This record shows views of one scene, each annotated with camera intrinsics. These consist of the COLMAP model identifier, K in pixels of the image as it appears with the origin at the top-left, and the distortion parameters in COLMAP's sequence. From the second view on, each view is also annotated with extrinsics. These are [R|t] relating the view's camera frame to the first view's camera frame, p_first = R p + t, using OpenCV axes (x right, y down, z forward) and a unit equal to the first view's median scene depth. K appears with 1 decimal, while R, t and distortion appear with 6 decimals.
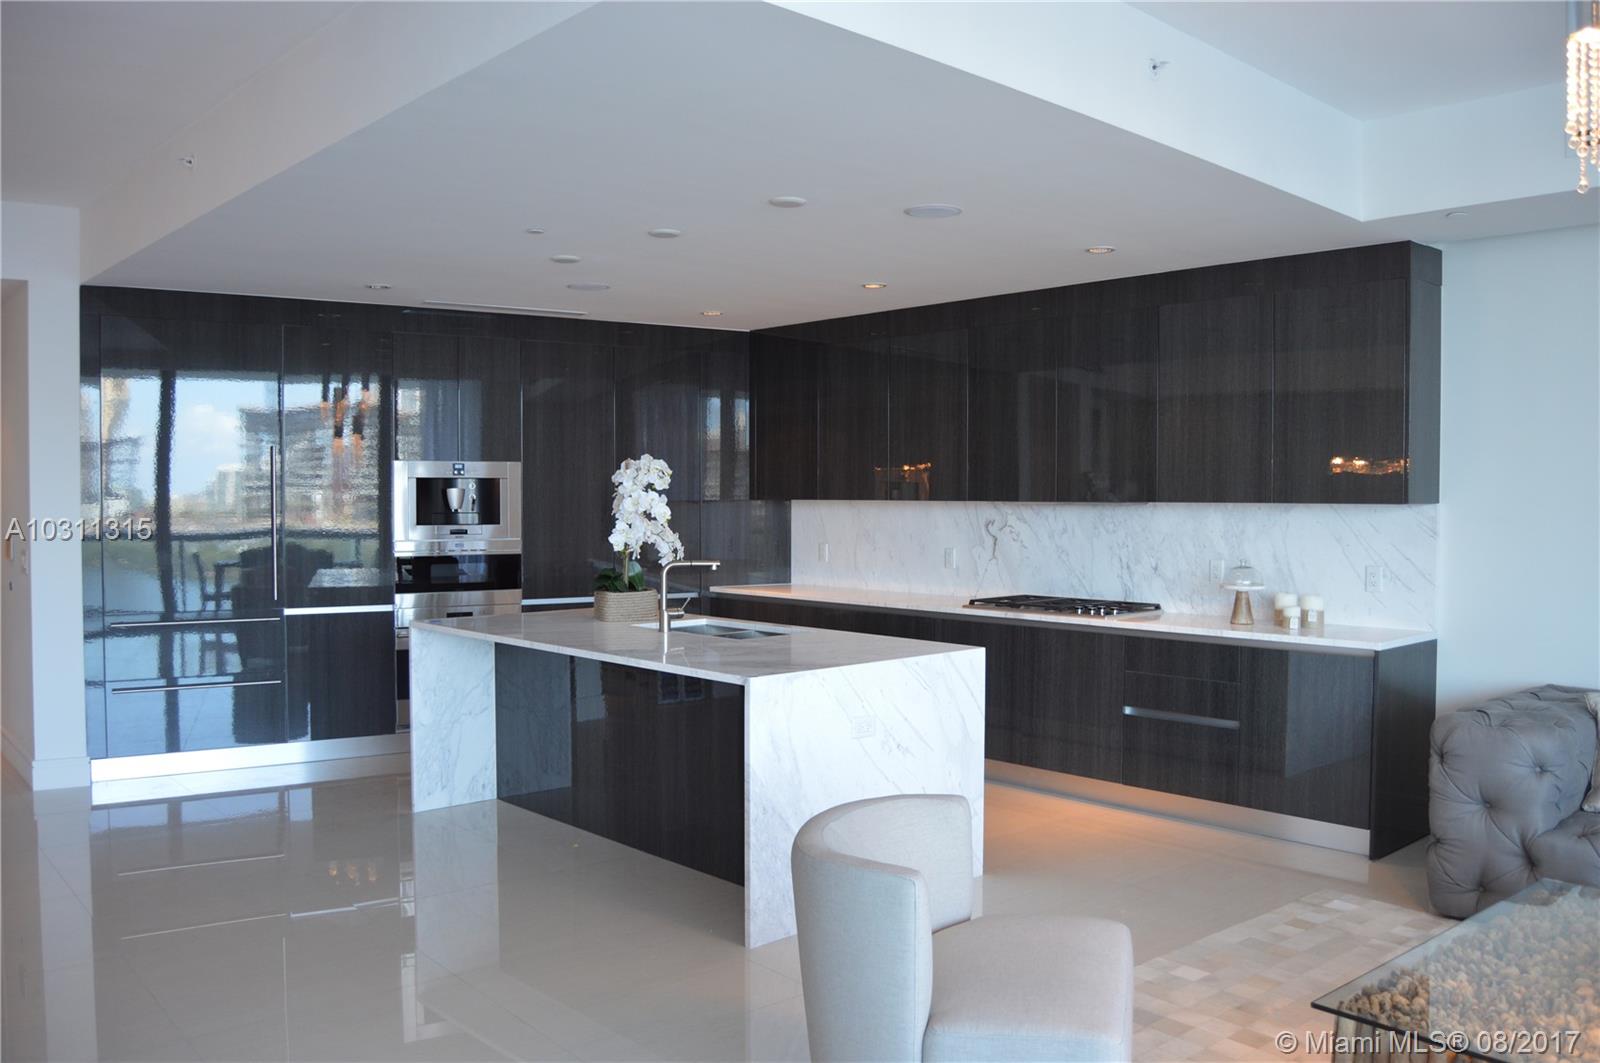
lens RADIAL K [[1311.8, 0, 800.0], [0, 1311.8, 531.5], [0, 0, 1]] dist [-0.096693, 0.046941]
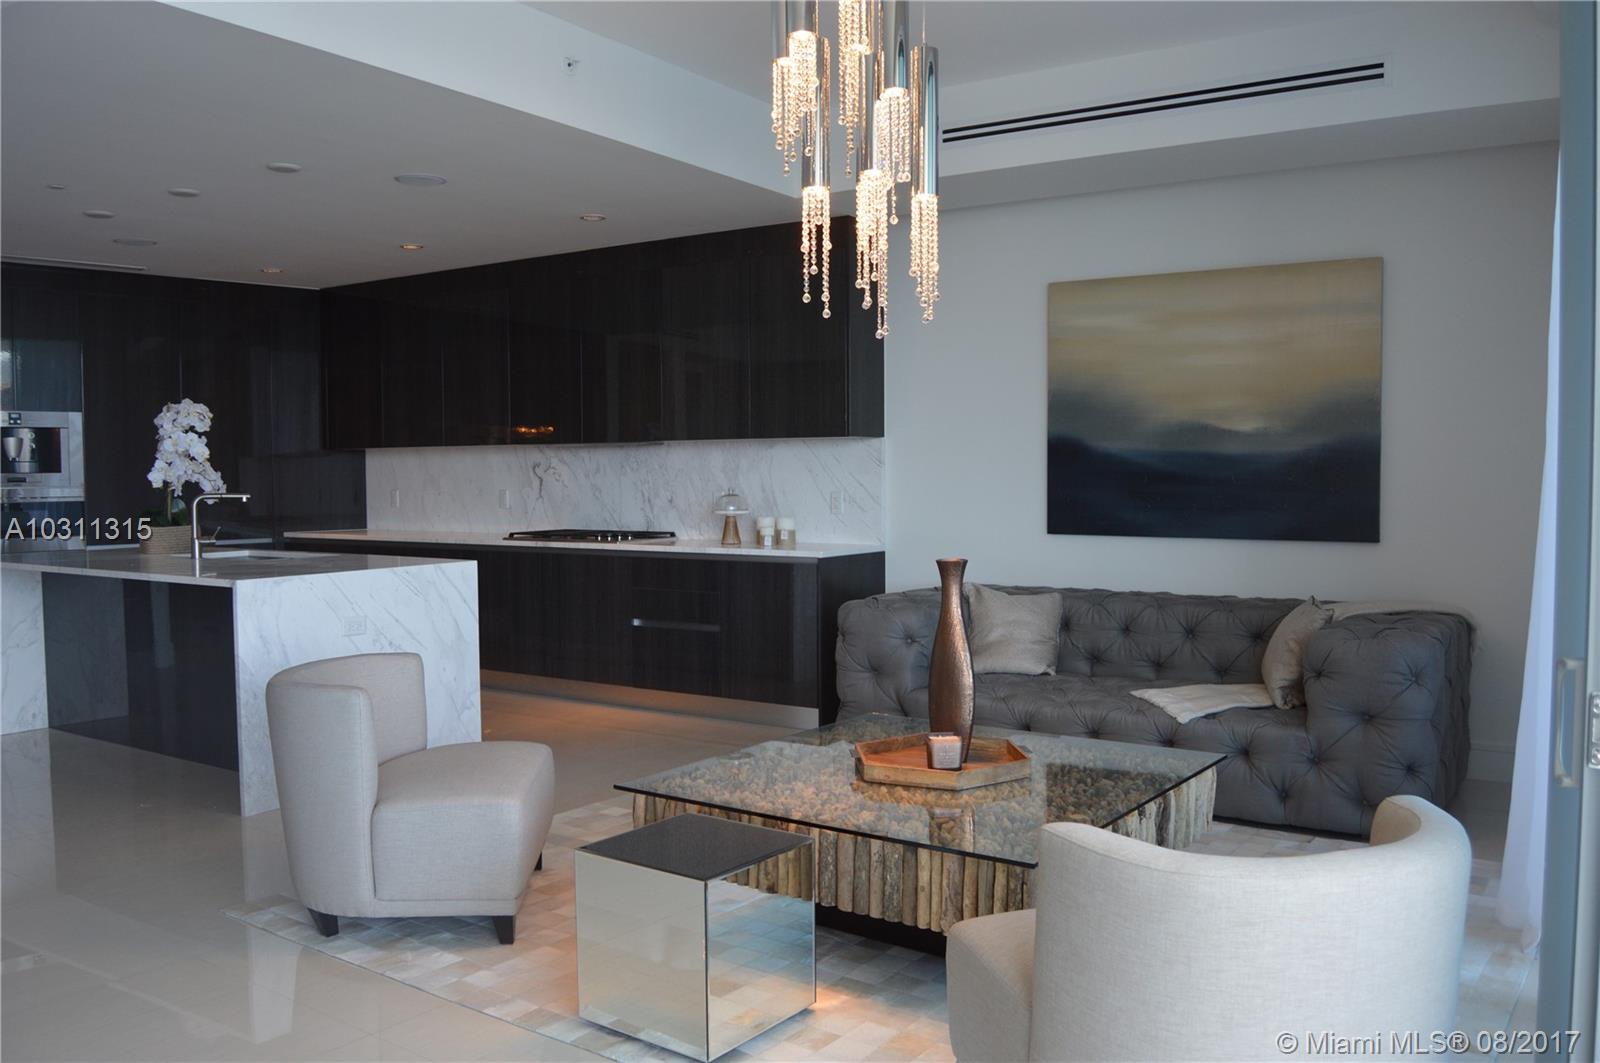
lens RADIAL K [[1311.8, 0, 800.0], [0, 1311.8, 531.5], [0, 0, 1]] dist [-0.096693, 0.046941]
pose [[0.969790, -0.019627, 0.243152, 0.112726], [0.014593, 0.999641, 0.022485, 0.033711], [-0.243506, -0.018257, 0.969727, -0.148973]]
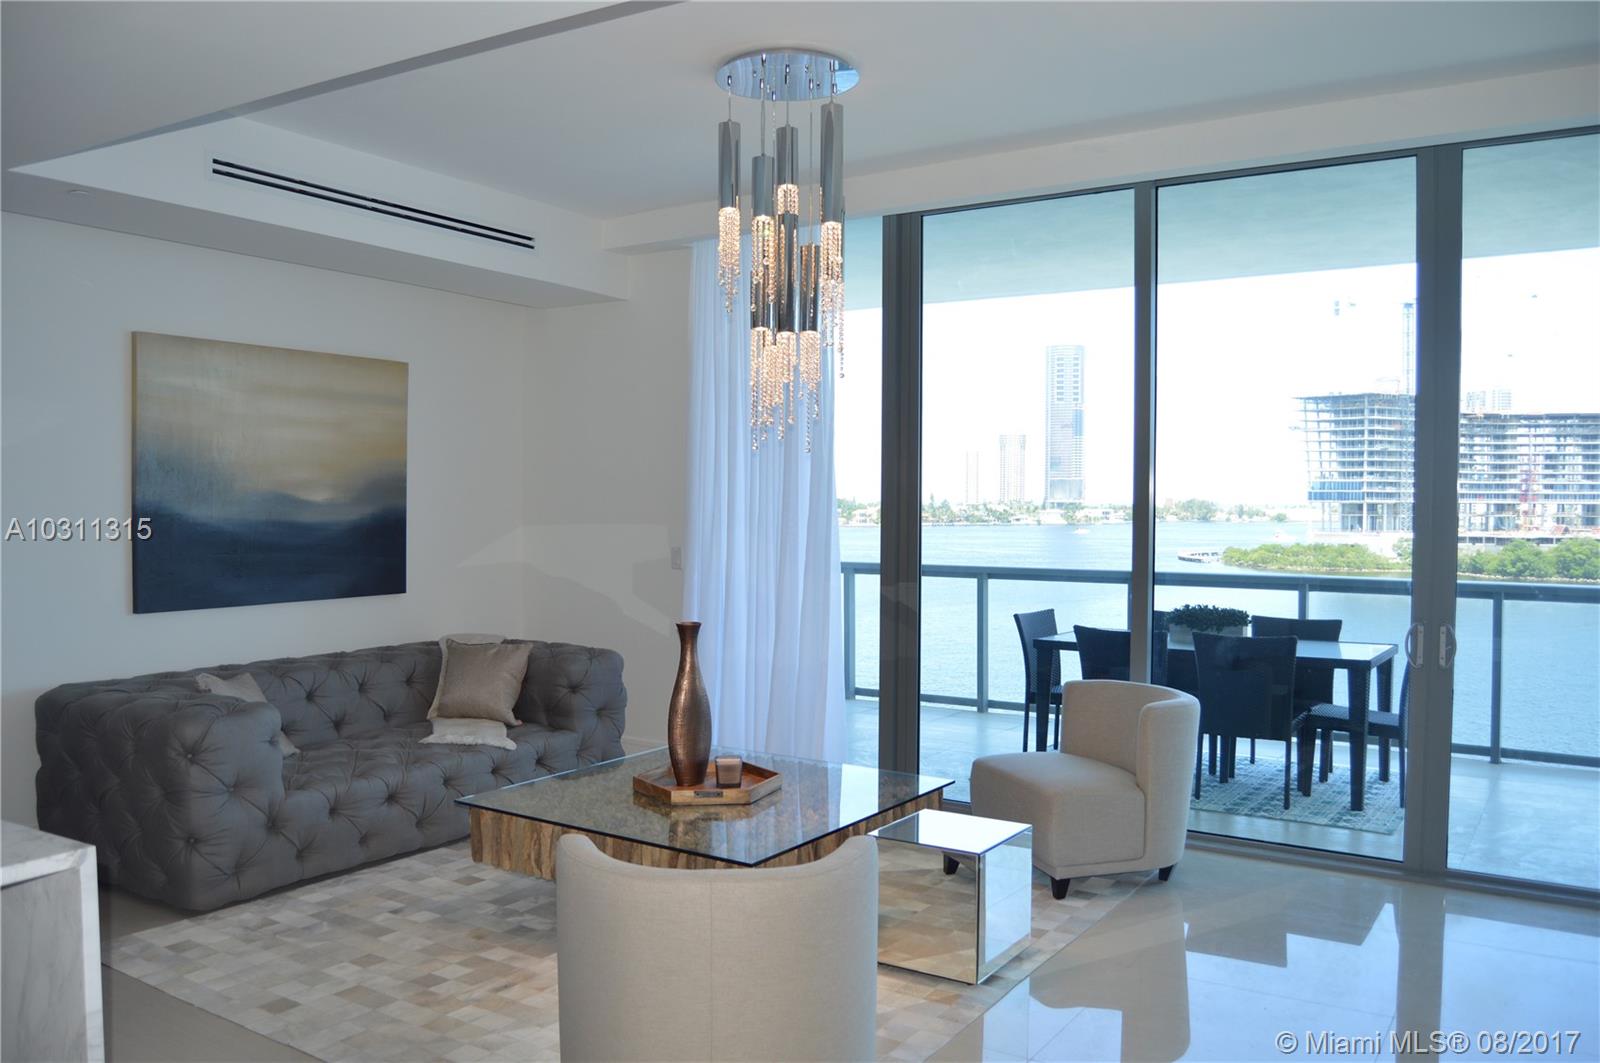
lens RADIAL K [[1273.4, 0, 798.8], [0, 1273.4, 514.9], [0, 0, 1]] dist [-0.072401, 0.007032]
pose [[-0.270938, -0.013339, 0.962504, -0.499602], [0.024914, 0.999472, 0.020865, -0.021012], [-0.962274, 0.029633, -0.270462, 0.703485]]
